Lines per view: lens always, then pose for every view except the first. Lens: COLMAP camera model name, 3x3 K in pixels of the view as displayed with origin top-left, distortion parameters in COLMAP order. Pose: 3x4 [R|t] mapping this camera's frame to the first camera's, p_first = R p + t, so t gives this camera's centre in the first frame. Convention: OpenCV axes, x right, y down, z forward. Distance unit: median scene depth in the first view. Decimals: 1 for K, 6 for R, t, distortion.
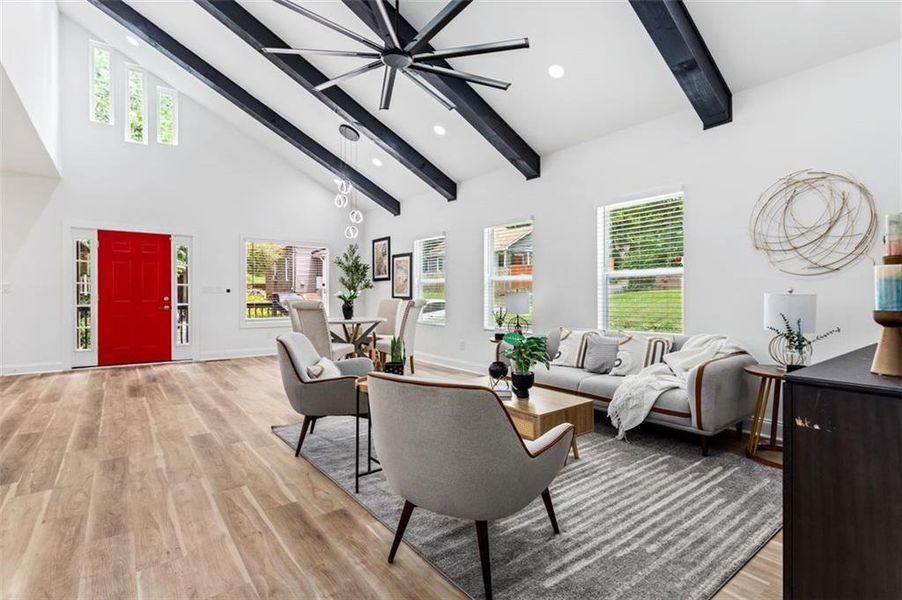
lens RADIAL K [[440.4, 0, 451.3], [0, 440.4, 296.3], [0, 0, 1]] dist [0.003377, -0.003608]
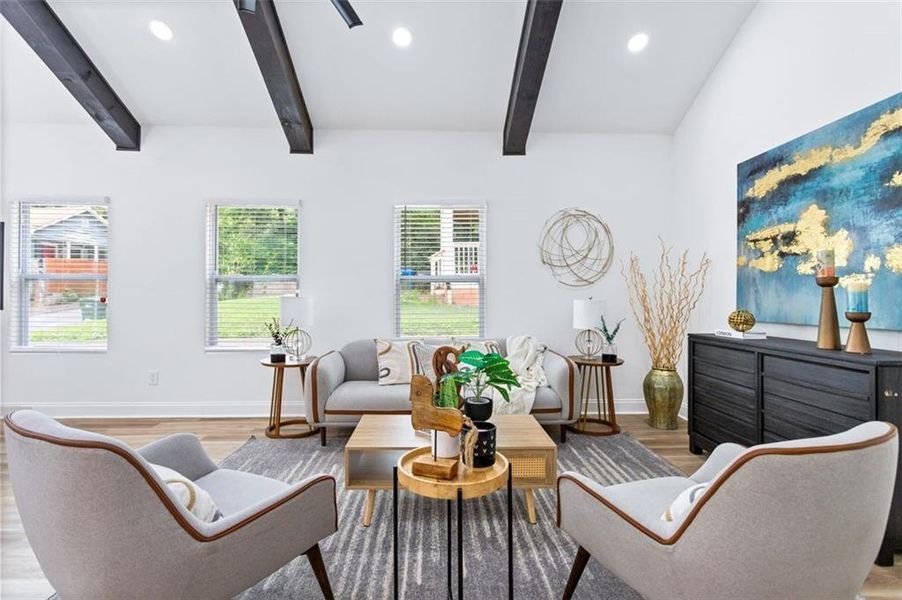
lens RADIAL K [[420.4, 0, 449.8], [0, 420.4, 298.4], [0, 0, 1]] dist [0.005807, 0.001220]
pose [[0.578685, 0.006524, 0.815525, -0.443533], [0.001775, 0.999956, -0.009259, 0.000336], [-0.815549, 0.006805, 0.578647, 0.556488]]
